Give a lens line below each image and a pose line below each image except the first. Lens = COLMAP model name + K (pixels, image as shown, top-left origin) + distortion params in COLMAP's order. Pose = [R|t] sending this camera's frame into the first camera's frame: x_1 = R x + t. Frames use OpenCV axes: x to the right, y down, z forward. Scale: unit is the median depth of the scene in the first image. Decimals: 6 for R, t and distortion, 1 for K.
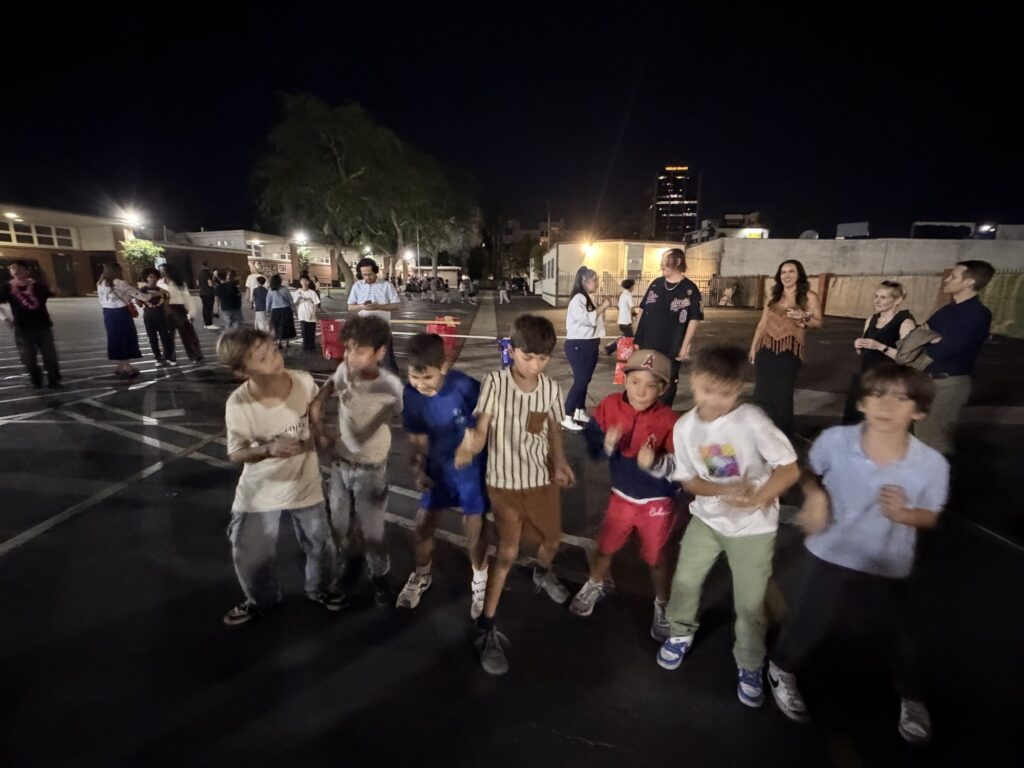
lens RADIAL K [[468.5, 0, 512.0], [0, 468.5, 384.0], [0, 0, 1]] dist [-0.000520, -0.011915]
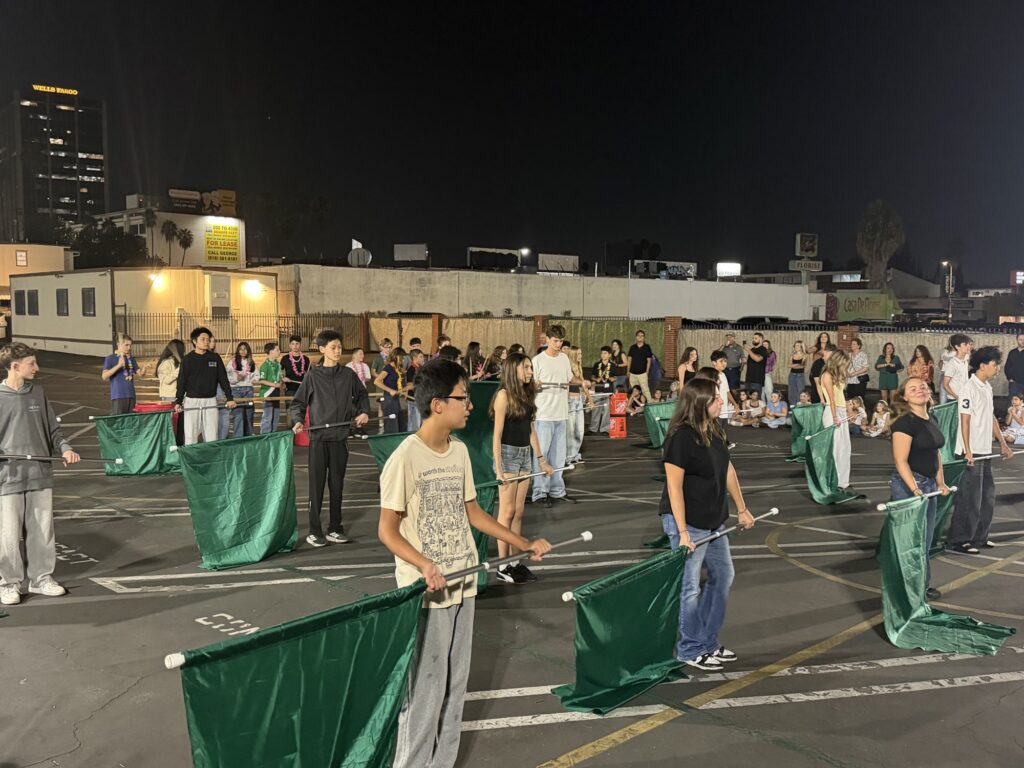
lens RADIAL K [[938.5, 0, 513.1], [0, 938.5, 397.5], [0, 0, 1]] dist [0.160377, -0.317406]
pose [[0.705123, -0.067781, 0.705838, -0.420846], [0.148769, 0.987407, -0.053799, 0.045339], [-0.693303, 0.142942, 0.706327, -0.329718]]
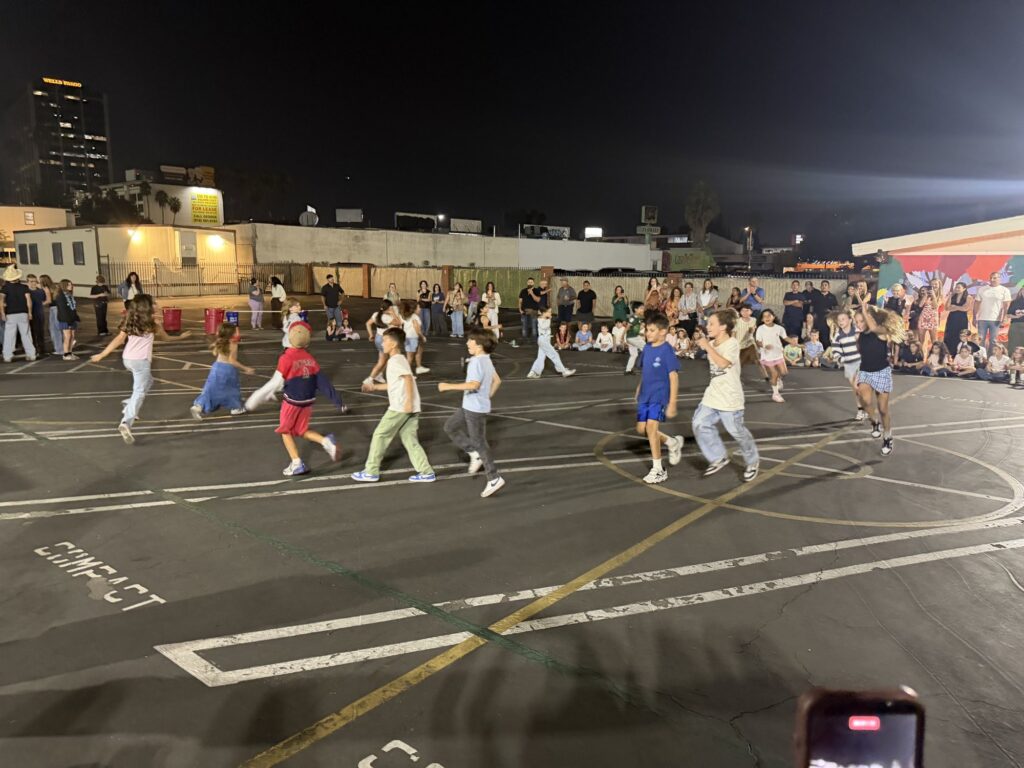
lens RADIAL K [[688.7, 0, 512.0], [0, 688.7, 384.0], [0, 0, 1]] dist [0.111756, -0.149574]
pose [[0.628458, -0.134191, 0.766181, -0.370745], [0.160995, 0.986117, 0.040655, 0.045938], [-0.761000, 0.097802, 0.641338, -0.311810]]
